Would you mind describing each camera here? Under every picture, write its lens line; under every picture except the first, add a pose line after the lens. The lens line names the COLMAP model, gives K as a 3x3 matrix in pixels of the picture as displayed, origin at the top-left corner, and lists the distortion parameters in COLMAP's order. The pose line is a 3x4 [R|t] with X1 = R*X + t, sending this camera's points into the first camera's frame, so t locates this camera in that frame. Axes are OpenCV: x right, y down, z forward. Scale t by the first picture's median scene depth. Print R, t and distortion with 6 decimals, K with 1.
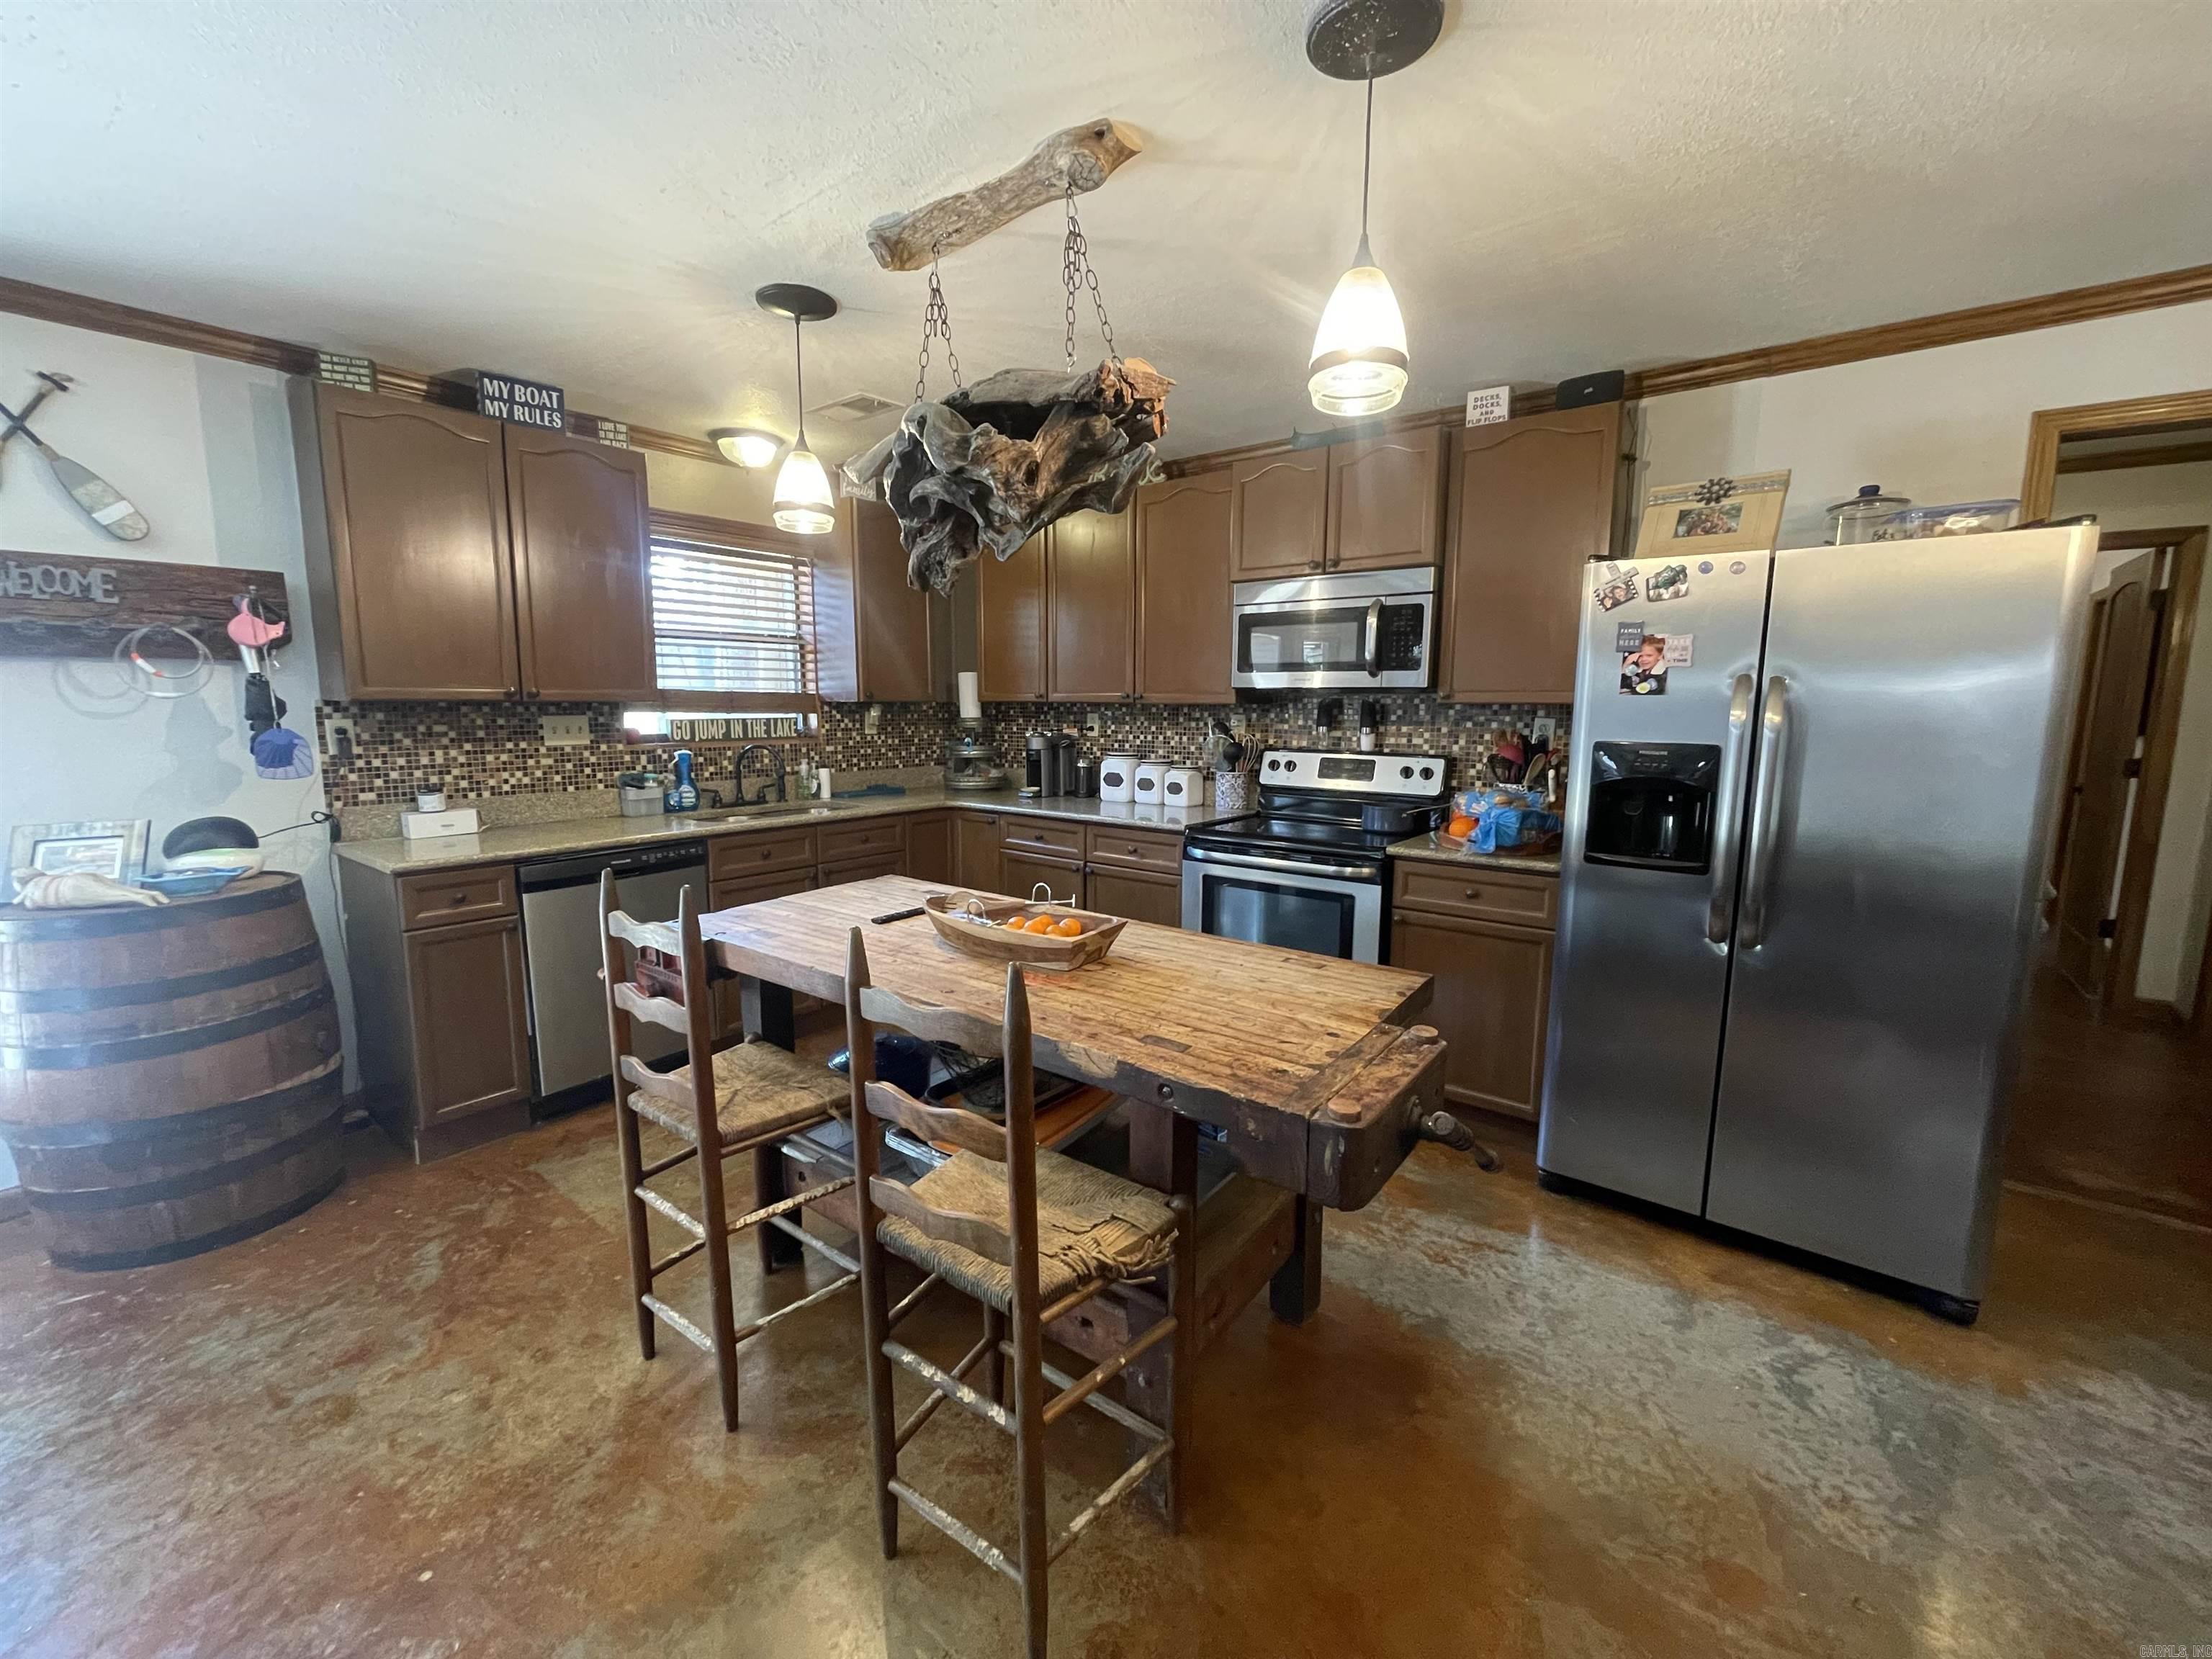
lens RADIAL K [[894.8, 0, 1099.0], [0, 894.8, 825.8], [0, 0, 1]] dist [-0.002796, -0.000295]
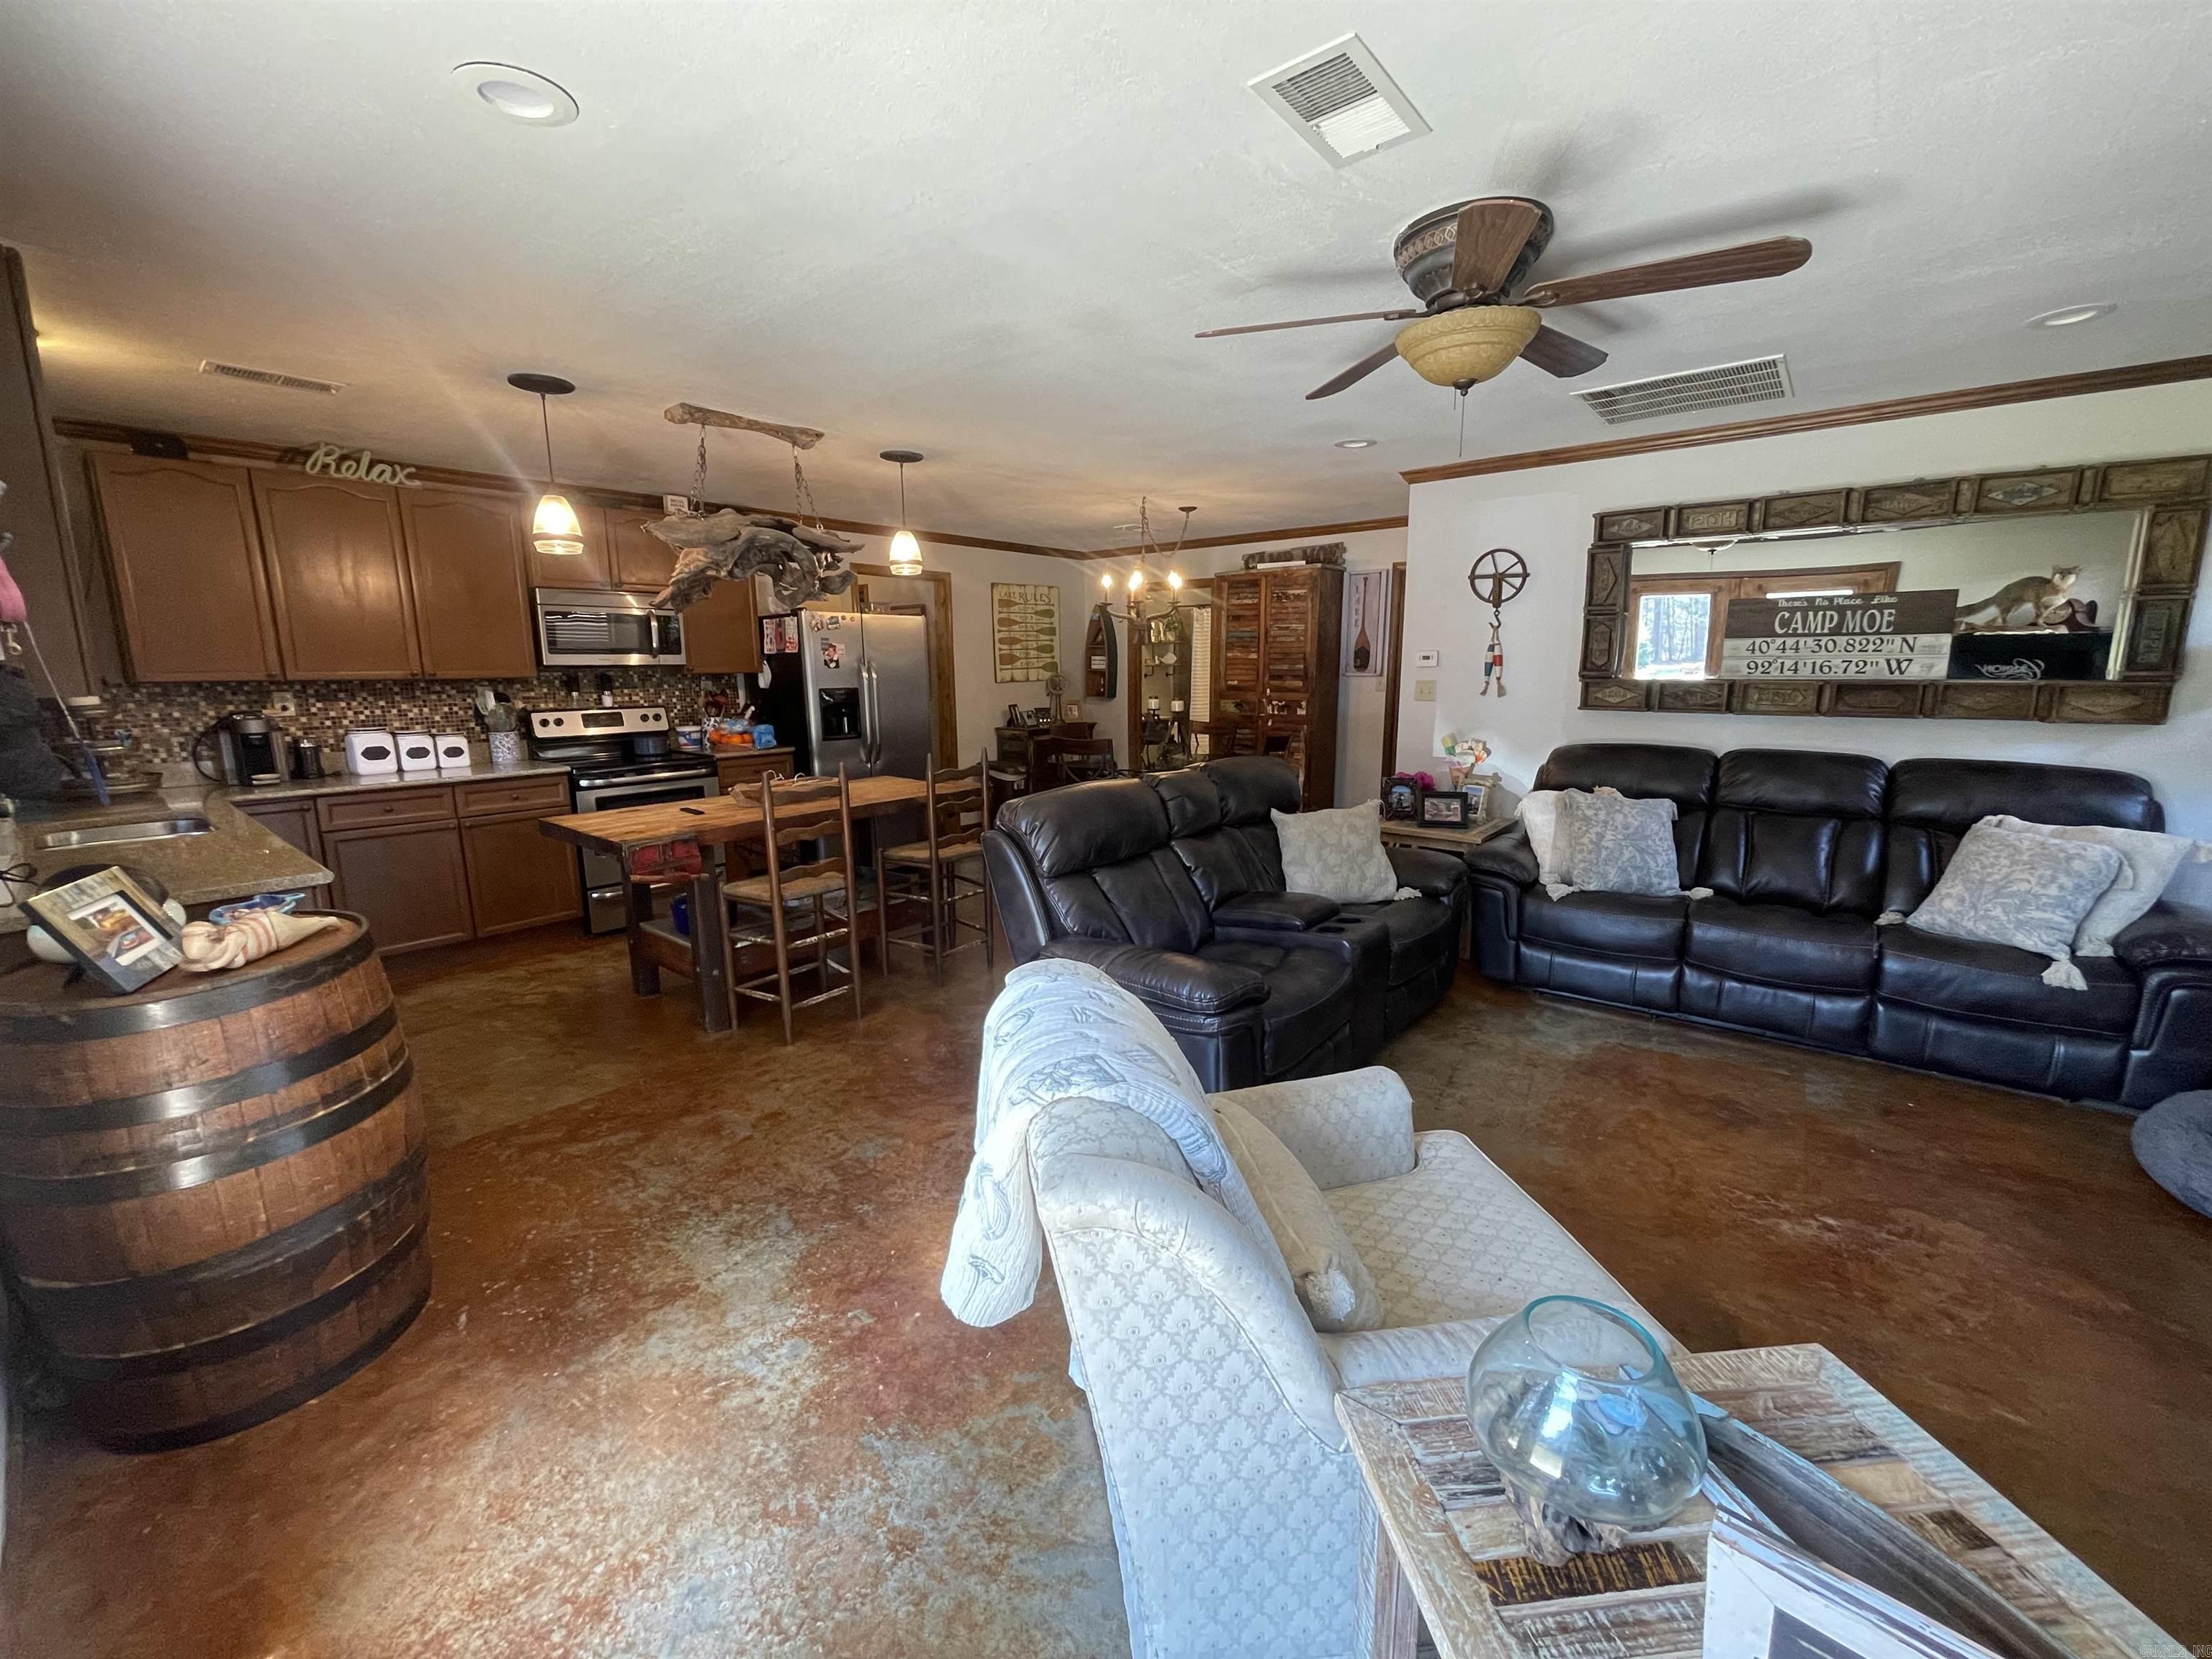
lens RADIAL K [[894.8, 0, 1100.2], [0, 894.8, 826.3], [0, 0, 1]] dist [-0.002796, -0.000295]
pose [[0.045135, -0.184901, 0.981720, -1.274681], [0.147548, 0.973177, 0.176509, -0.034610], [-0.988025, 0.136884, 0.071206, 0.115756]]
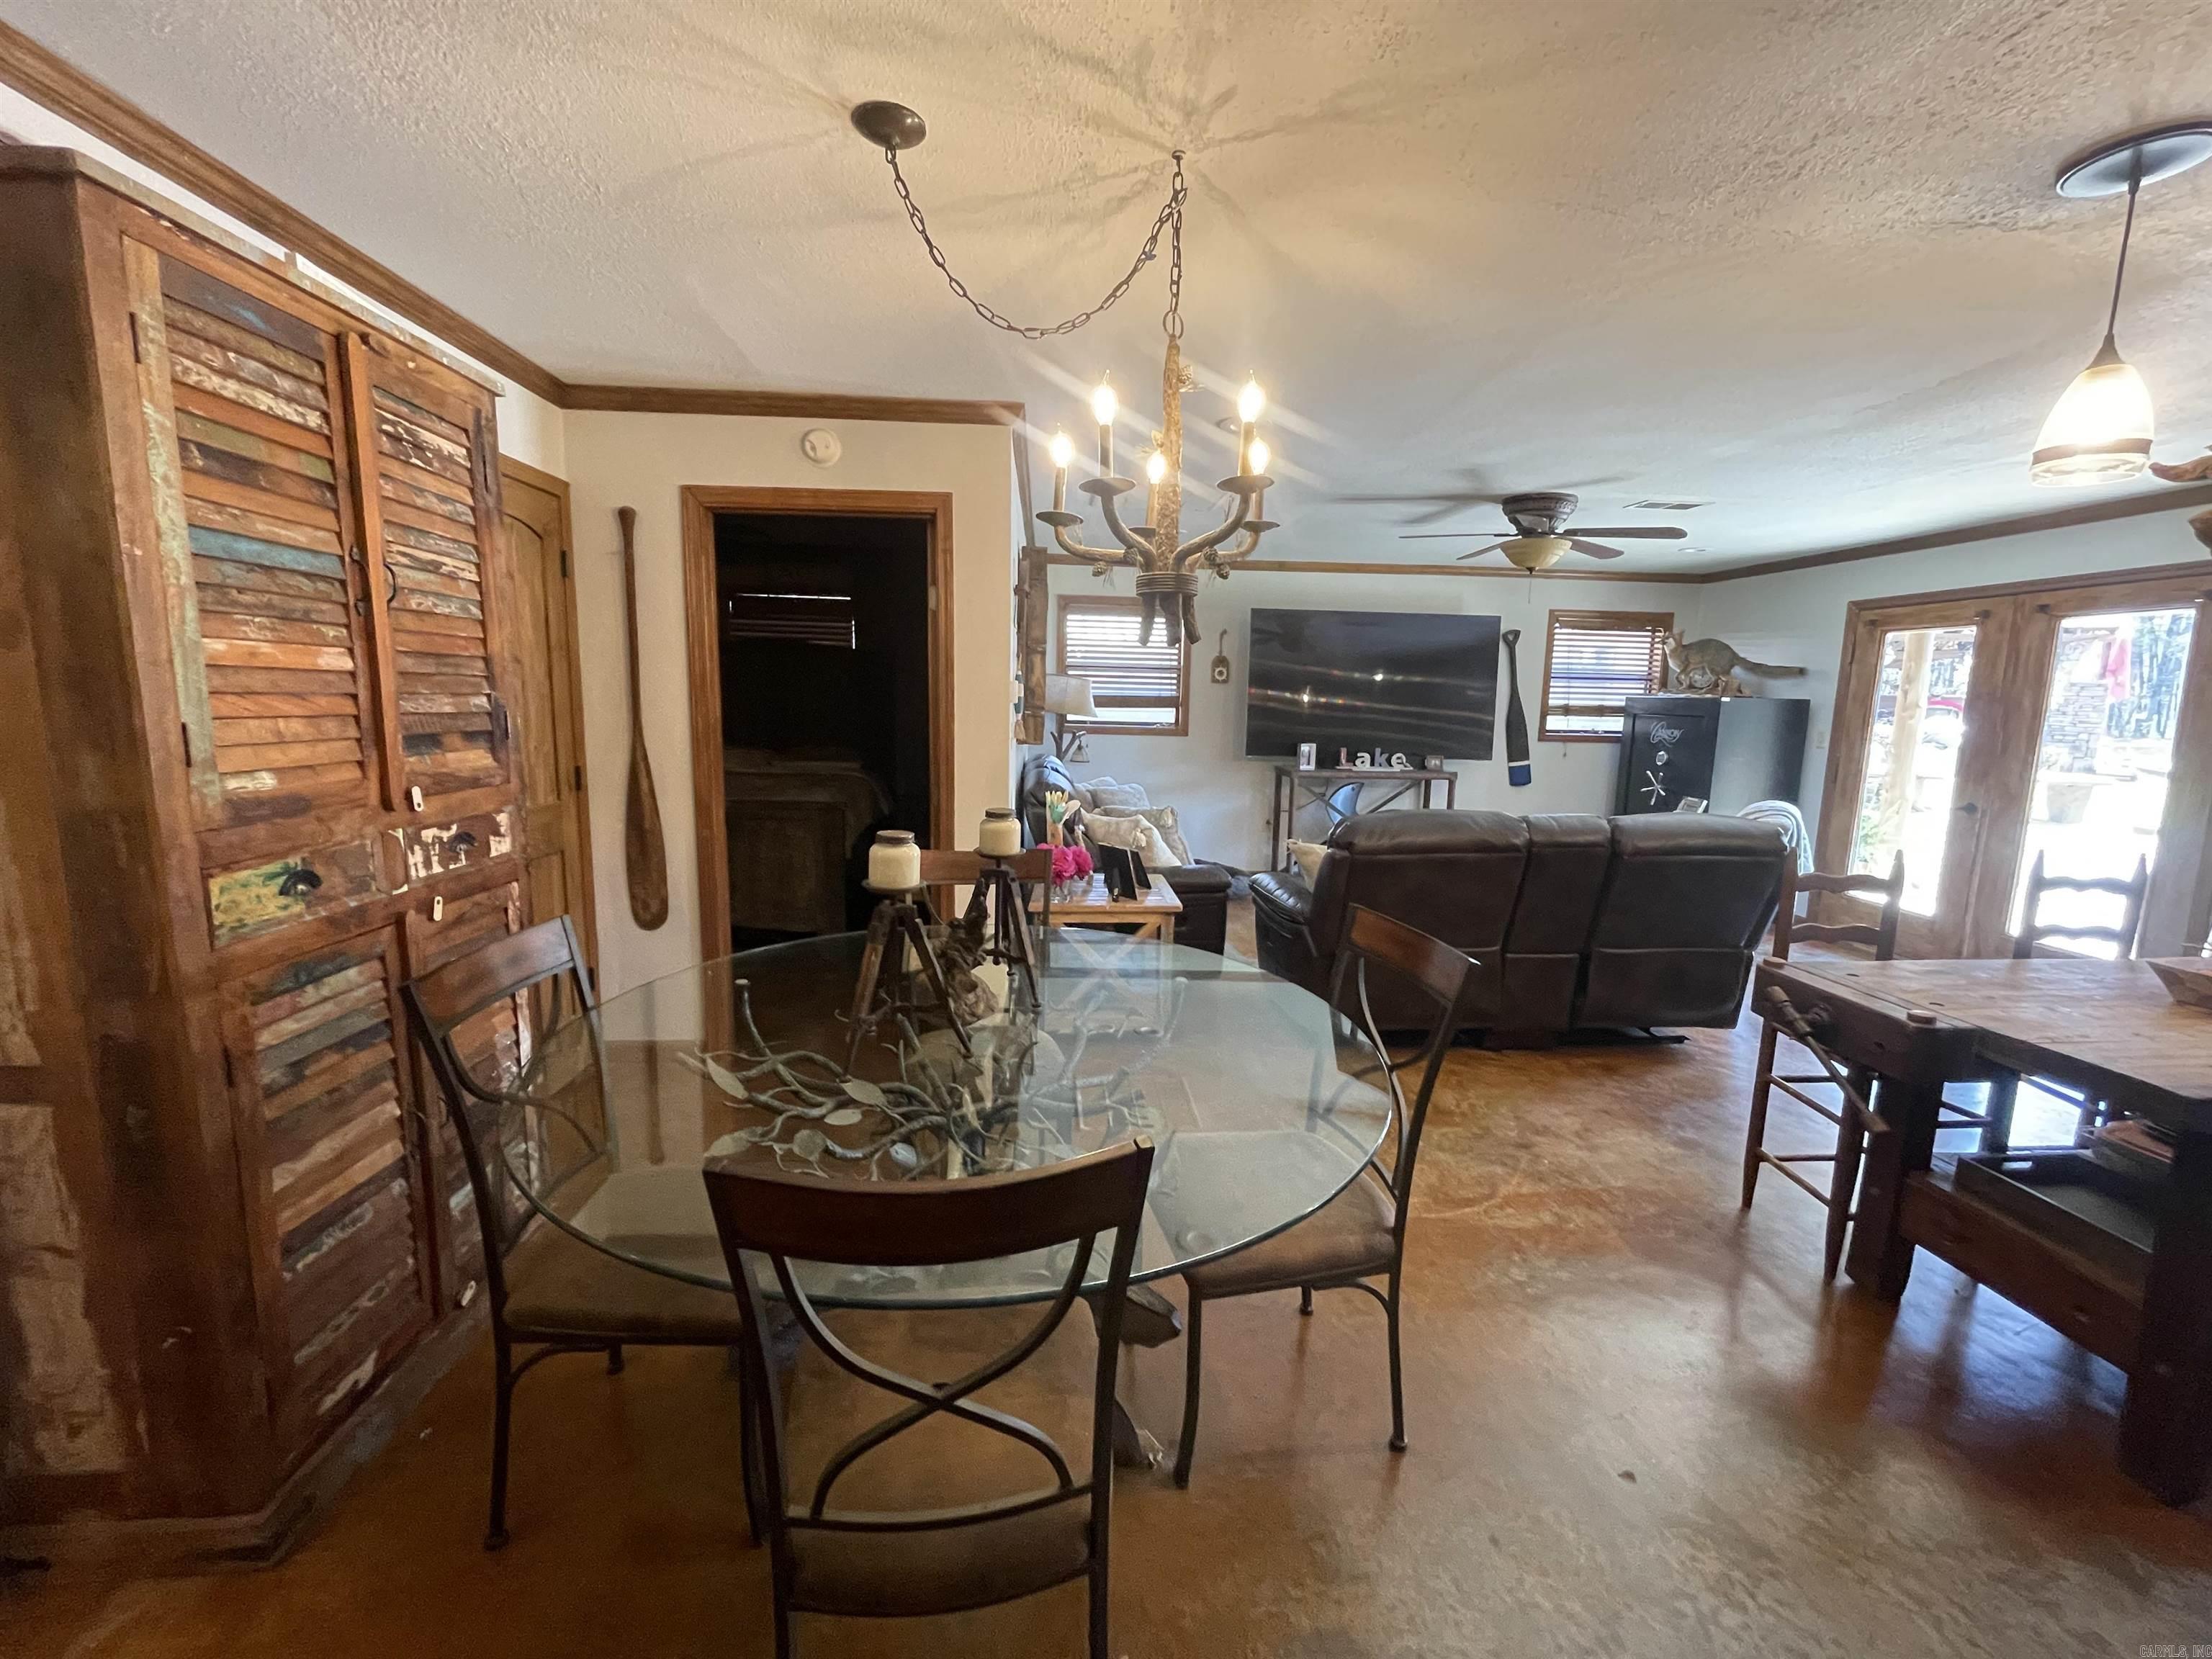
lens RADIAL K [[894.8, 0, 1097.7], [0, 894.8, 821.0], [0, 0, 1]] dist [-0.002796, -0.000295]
pose [[-0.748578, 0.074256, -0.658876, 0.922090], [-0.117426, 0.963154, 0.241960, -0.082303], [0.652566, 0.258495, -0.712276, 0.503522]]
